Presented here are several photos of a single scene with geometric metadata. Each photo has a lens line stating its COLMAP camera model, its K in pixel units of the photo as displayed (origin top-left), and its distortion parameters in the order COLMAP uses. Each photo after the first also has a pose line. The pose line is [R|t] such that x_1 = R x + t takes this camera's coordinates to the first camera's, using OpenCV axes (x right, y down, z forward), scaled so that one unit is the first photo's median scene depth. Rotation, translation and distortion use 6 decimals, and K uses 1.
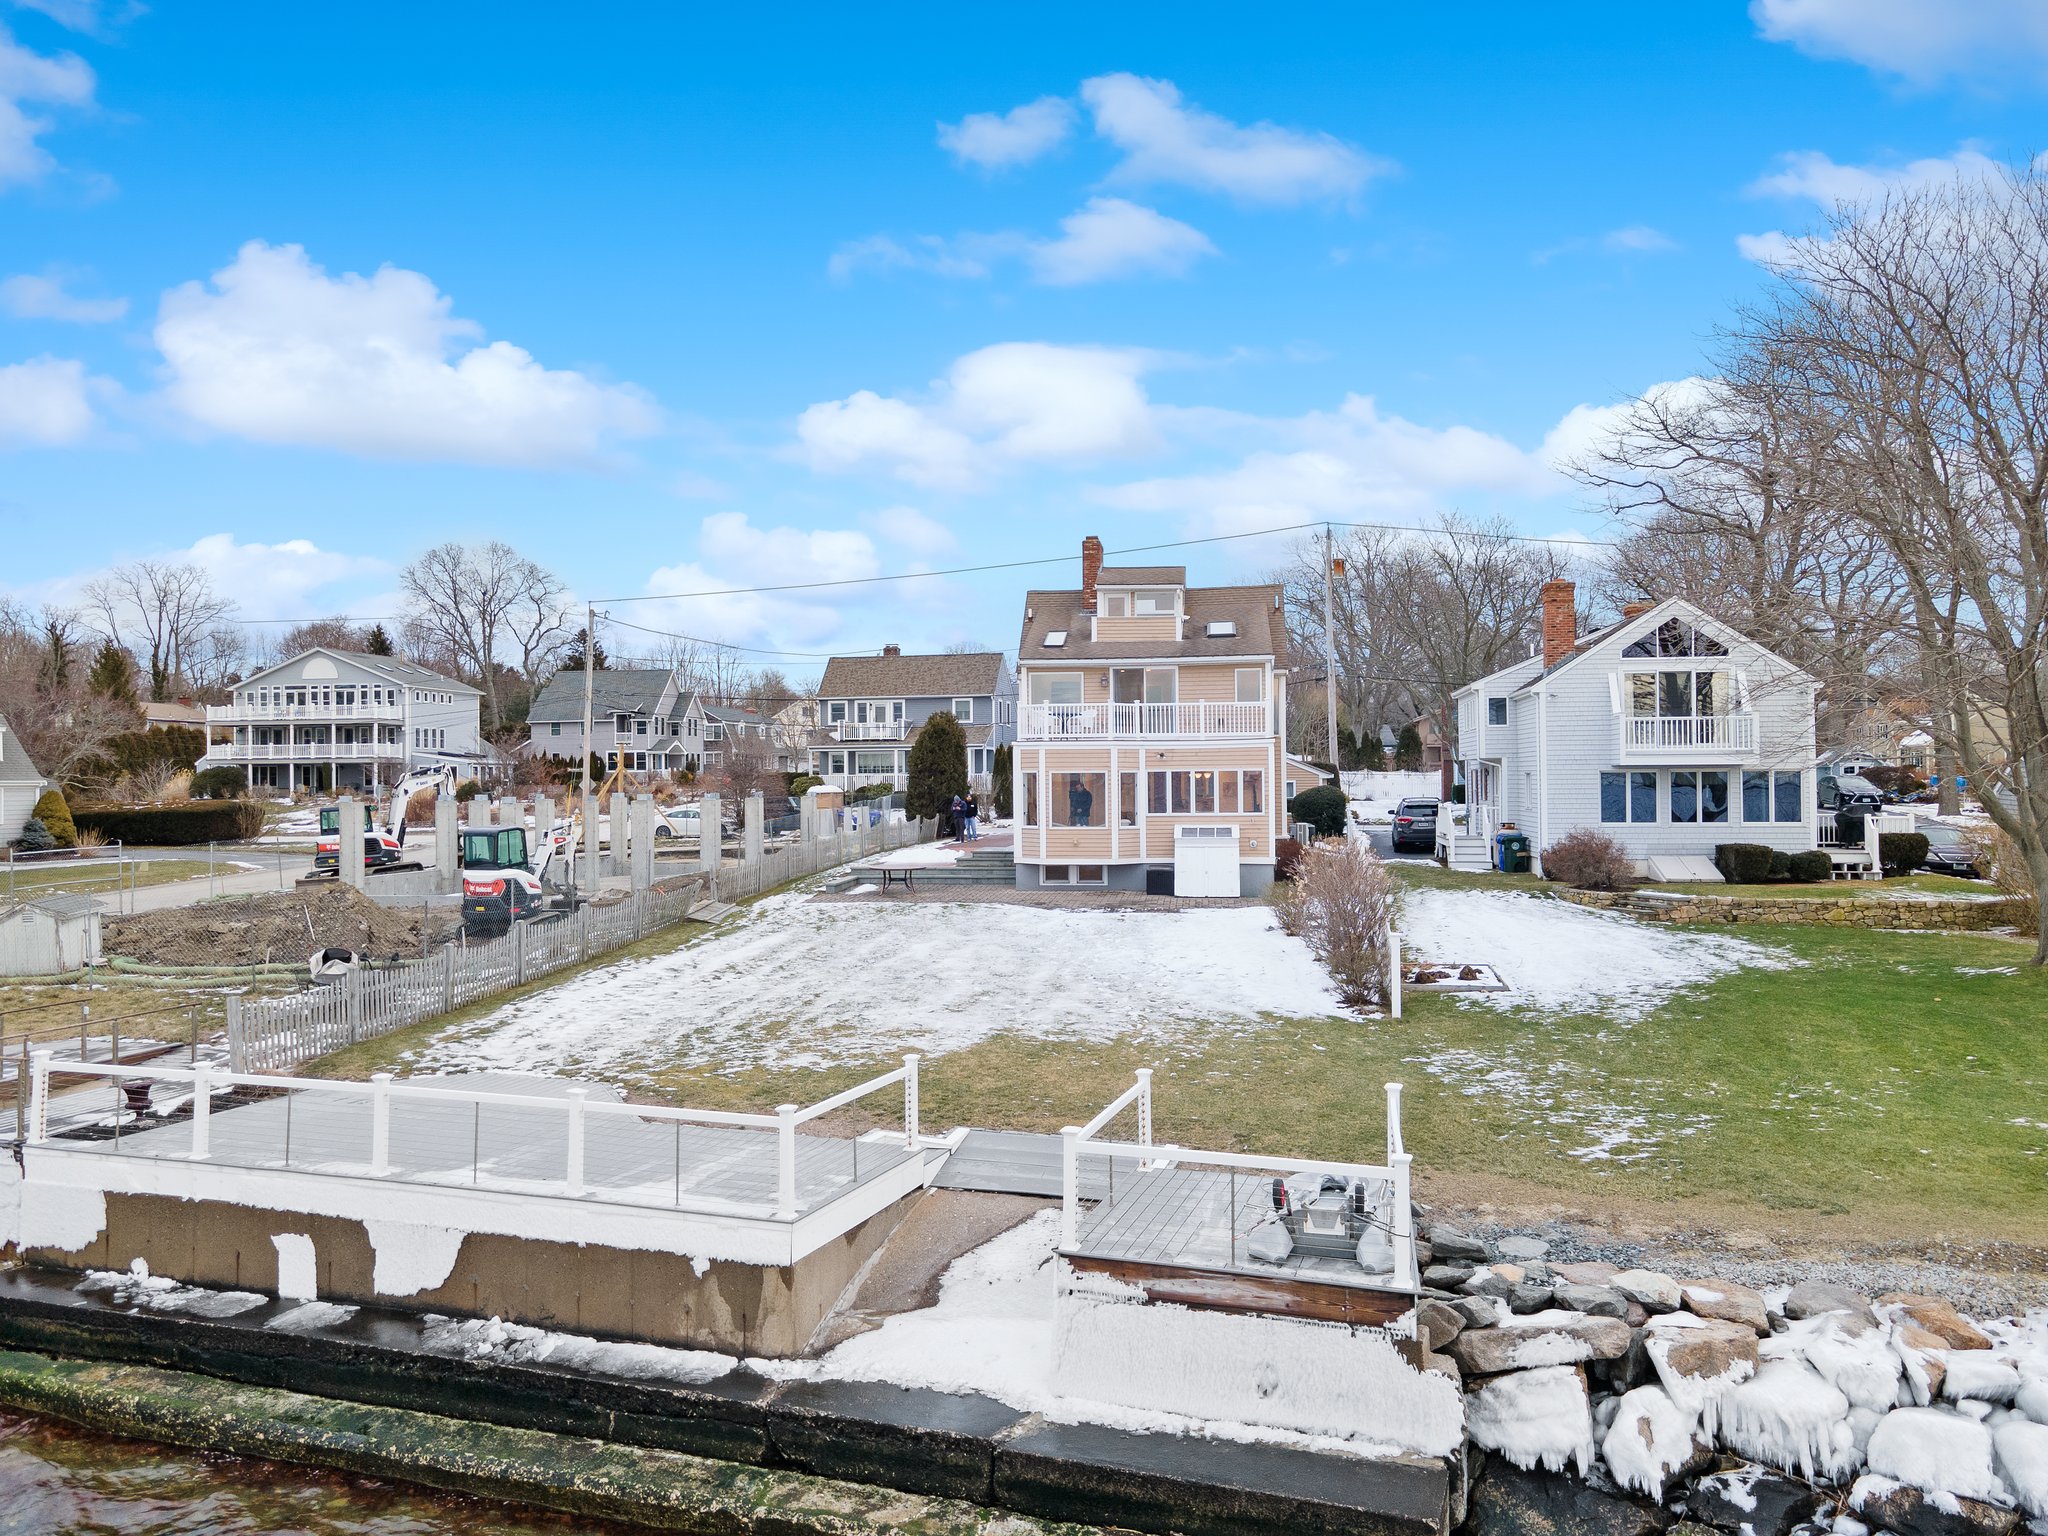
lens RADIAL K [[1529.0, 0, 1086.9], [0, 1529.0, 772.4], [0, 0, 1]] dist [0.005044, 0.065199]
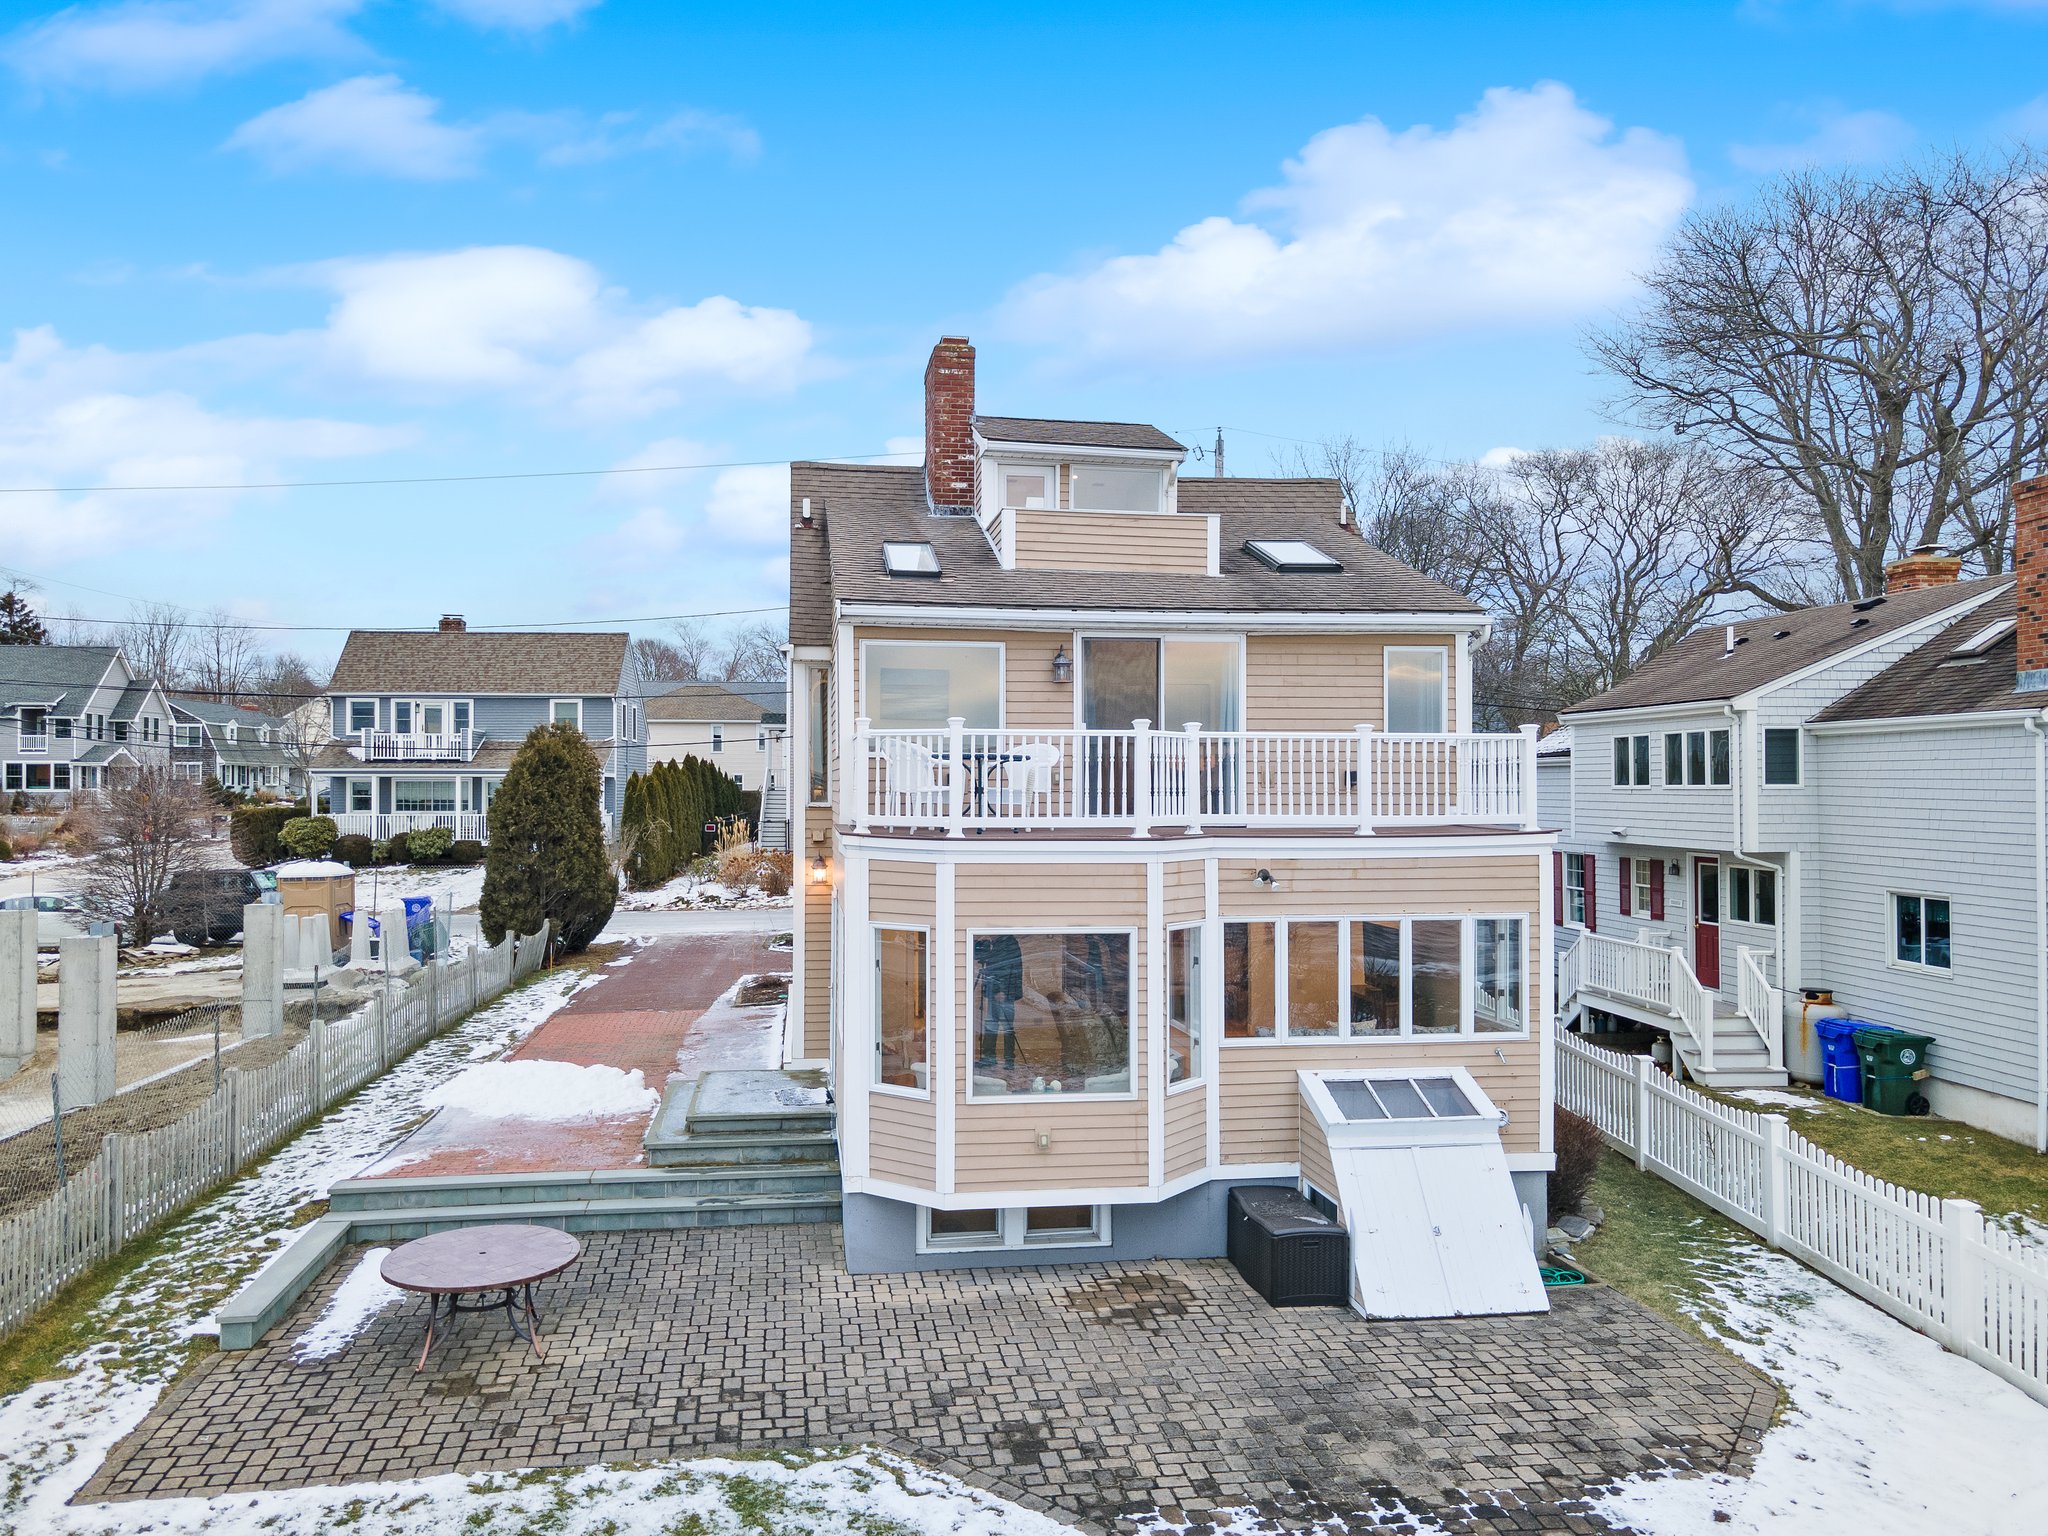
lens RADIAL K [[1501.5, 0, 1024.0], [0, 1501.5, 768.0], [0, 0, 1]] dist [0.000130, 0.086012]
pose [[0.971280, 0.012984, 0.237583, -0.191300], [-0.011520, 0.999905, -0.007549, -0.071165], [-0.237659, 0.004595, 0.971338, 1.425138]]
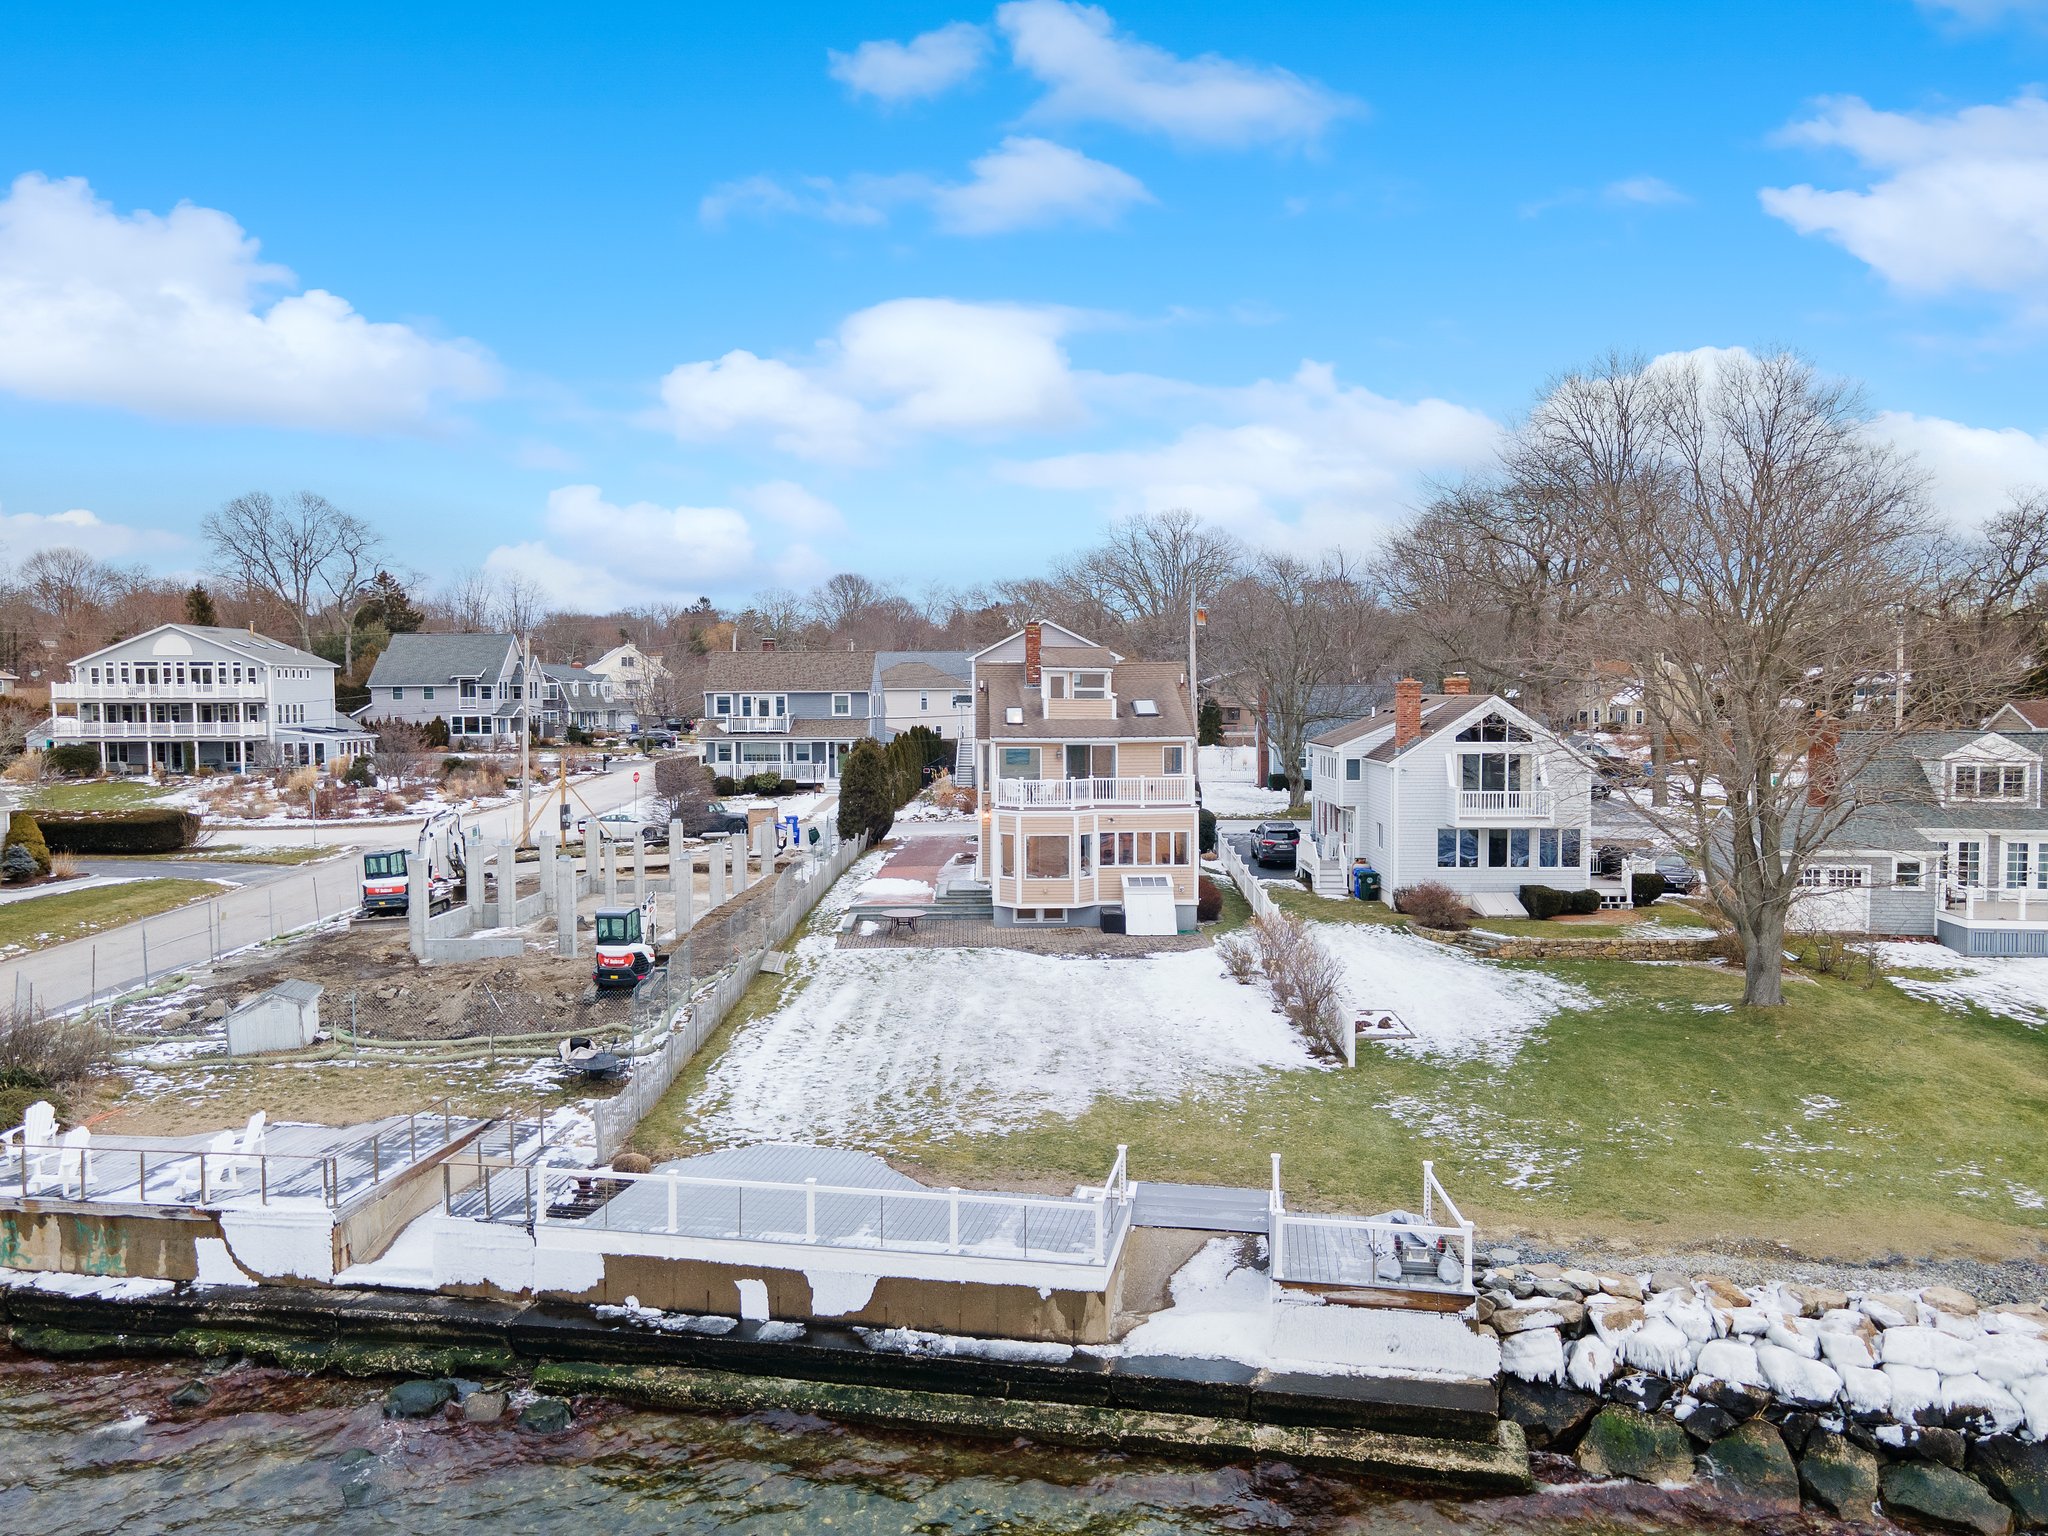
lens RADIAL K [[1505.0, 0, 1101.5], [0, 1505.0, 763.2], [0, 0, 1]] dist [-0.008109, 0.090711]
pose [[0.985347, -0.000901, 0.170560, -0.362550], [-0.008676, 0.998427, 0.055400, -0.269674], [-0.170342, -0.056068, 0.983789, -0.464754]]
